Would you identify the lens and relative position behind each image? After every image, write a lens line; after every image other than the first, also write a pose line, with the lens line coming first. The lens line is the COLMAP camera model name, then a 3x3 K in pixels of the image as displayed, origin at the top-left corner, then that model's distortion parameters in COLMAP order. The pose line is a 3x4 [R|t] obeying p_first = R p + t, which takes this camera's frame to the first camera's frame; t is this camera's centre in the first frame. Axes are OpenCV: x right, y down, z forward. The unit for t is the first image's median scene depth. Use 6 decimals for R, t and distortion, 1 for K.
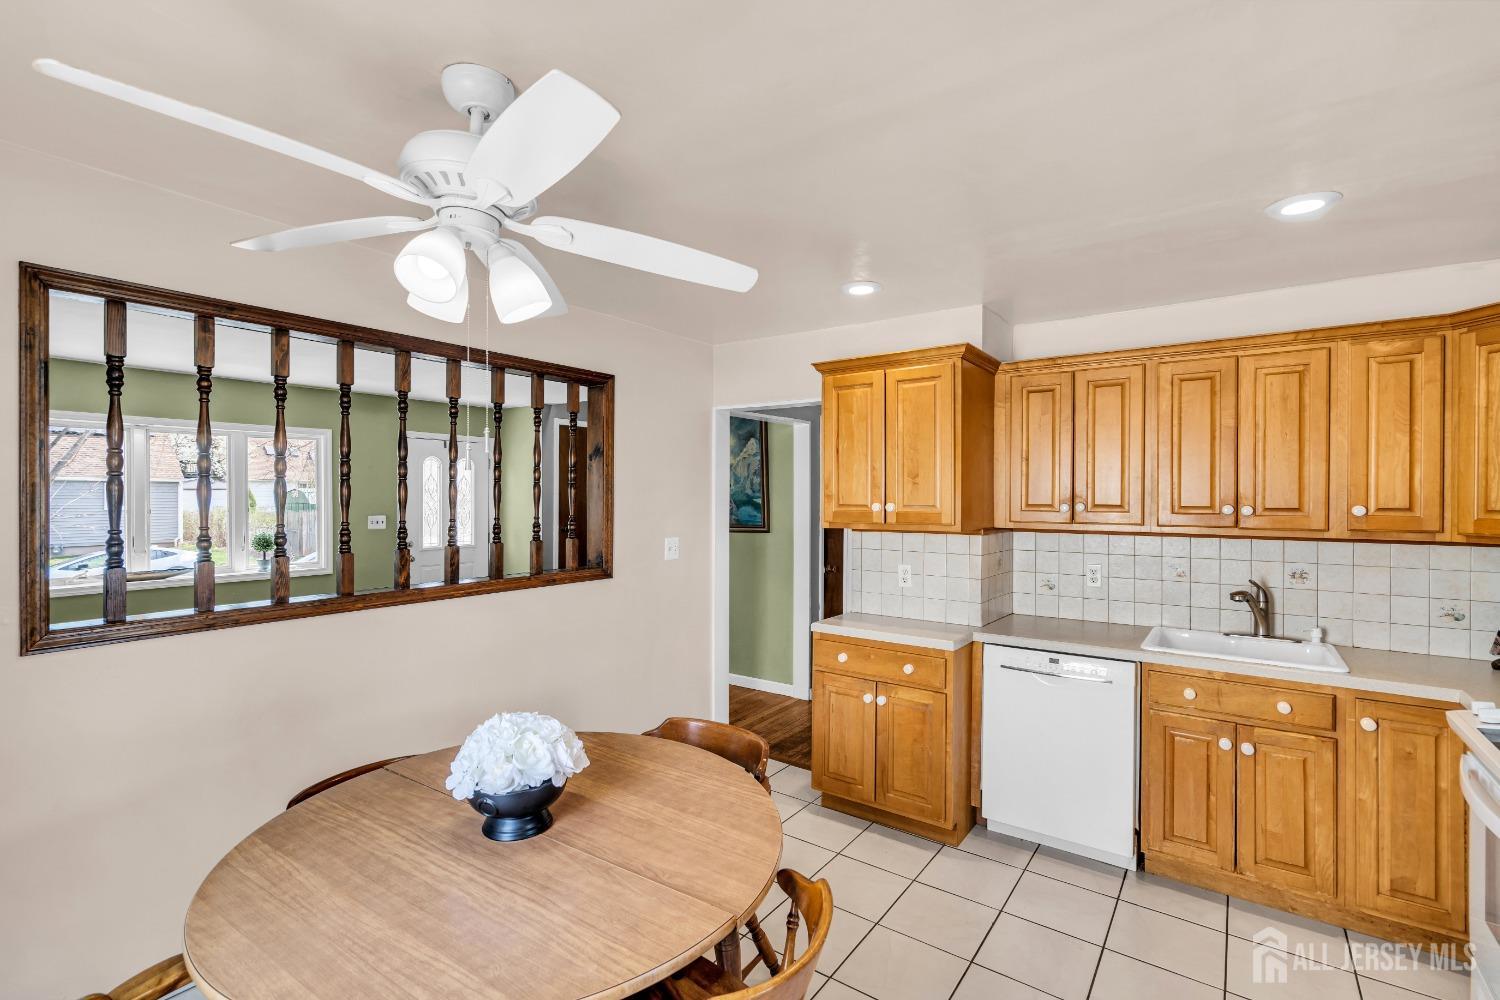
lens RADIAL K [[682.6, 0, 747.9], [0, 682.6, 494.7], [0, 0, 1]] dist [-0.007502, 0.000377]
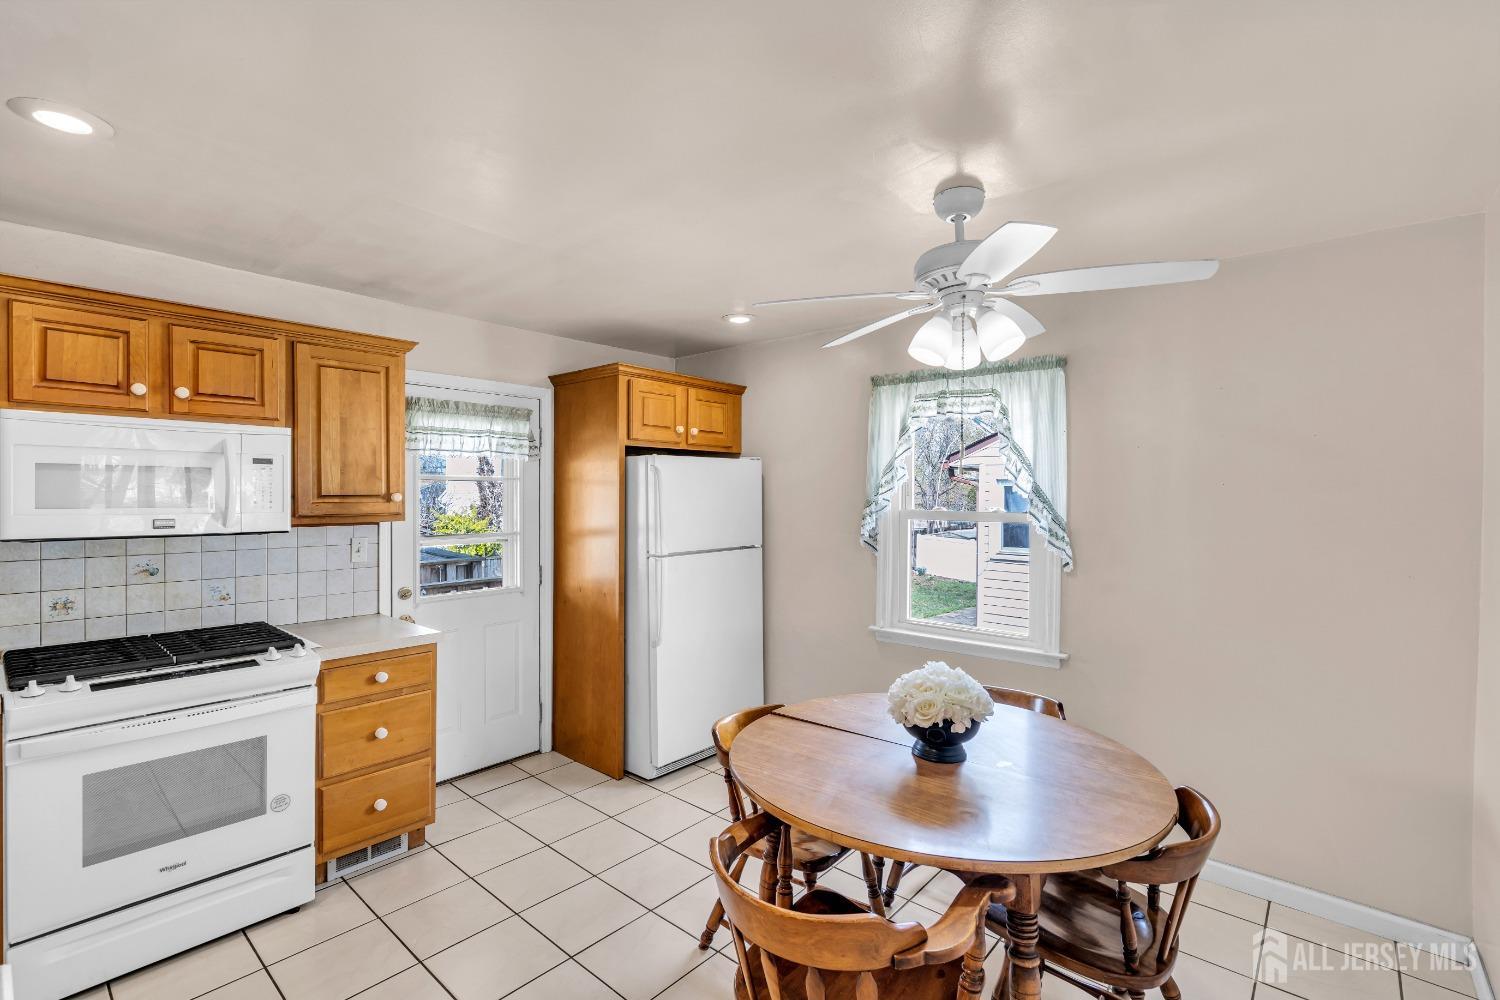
lens RADIAL K [[682.6, 0, 751.9], [0, 682.6, 496.1], [0, 0, 1]] dist [-0.007502, 0.000377]
pose [[-0.996779, -0.013910, 0.078979, -0.049447], [-0.013098, 0.999856, 0.010790, 0.000828], [-0.079118, 0.009721, -0.996818, 1.284098]]
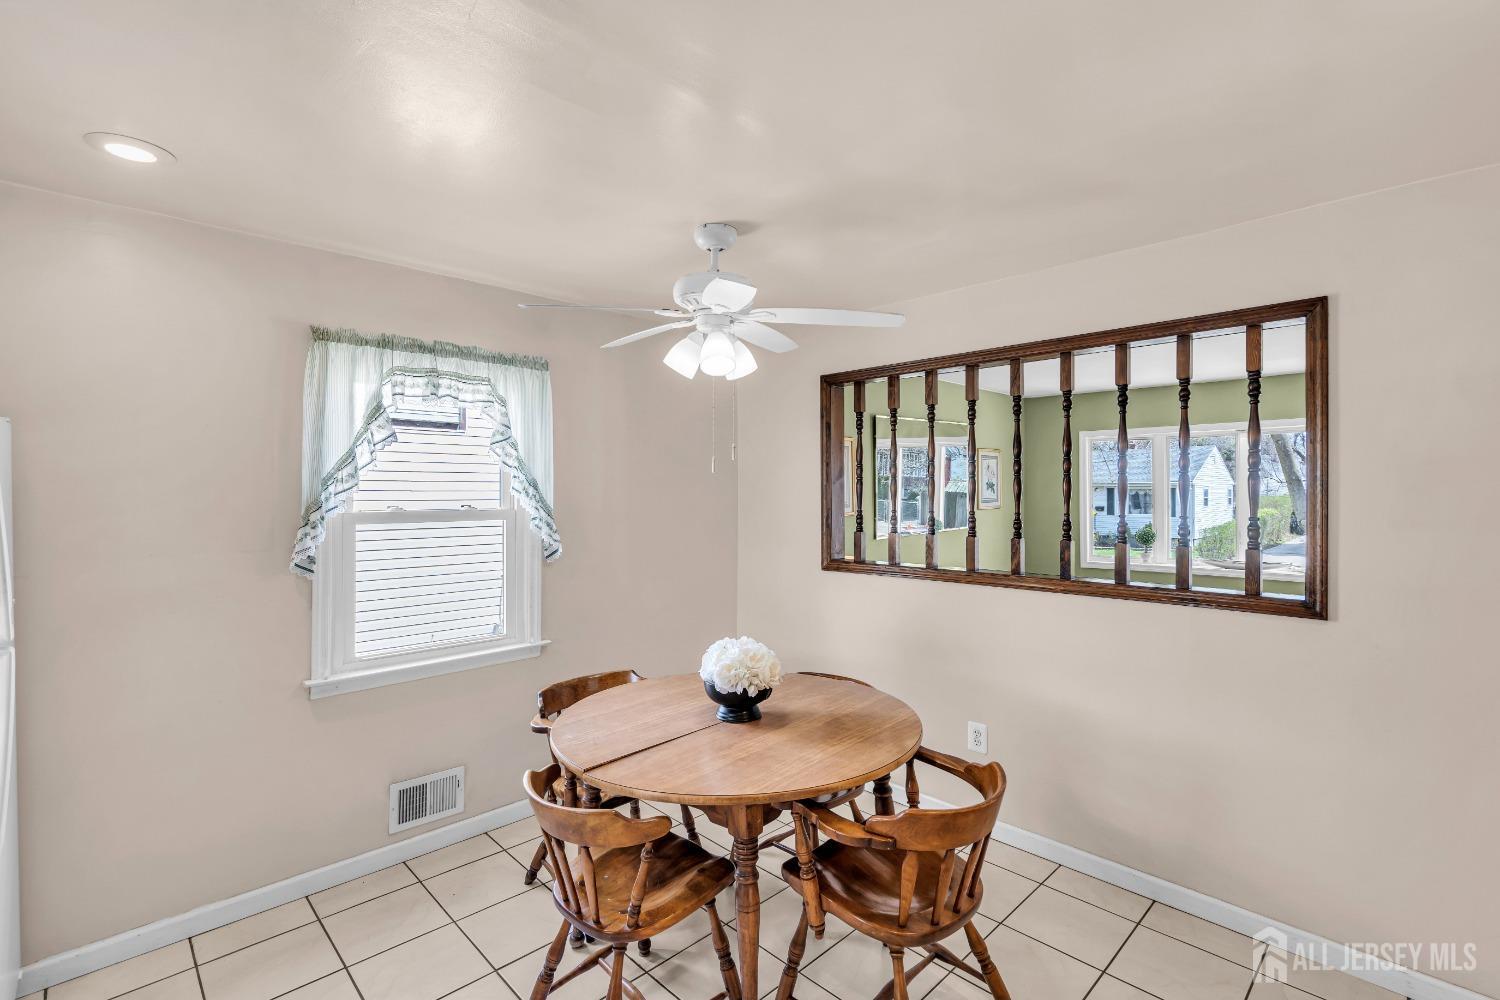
lens RADIAL K [[682.6, 0, 752.7], [0, 682.6, 499.5], [0, 0, 1]] dist [-0.007502, 0.000377]
pose [[-0.165032, 0.005650, -0.986272, 0.610274], [-0.002697, 0.999977, 0.006180, 0.010063], [0.986285, 0.003680, -0.165013, 0.712694]]
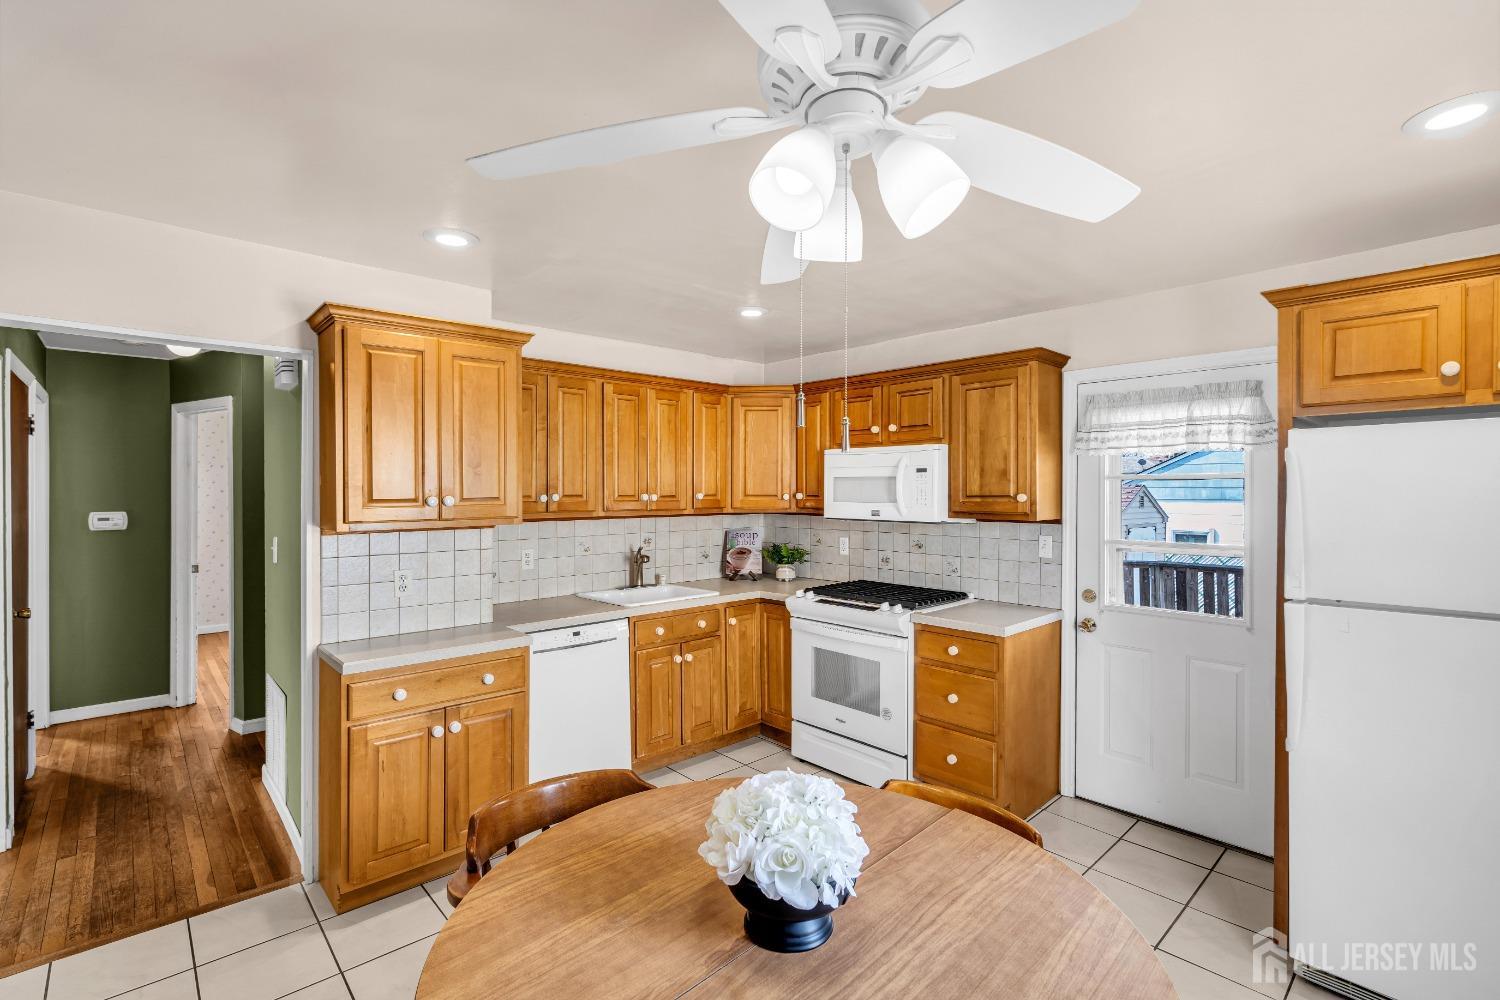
lens RADIAL K [[682.6, 0, 751.3], [0, 682.6, 491.7], [0, 0, 1]] dist [-0.007502, 0.000377]
pose [[0.192935, -0.007538, 0.981183, -0.607753], [0.003509, 0.999969, 0.006992, 0.001871], [-0.981205, 0.002094, 0.192955, 0.503463]]
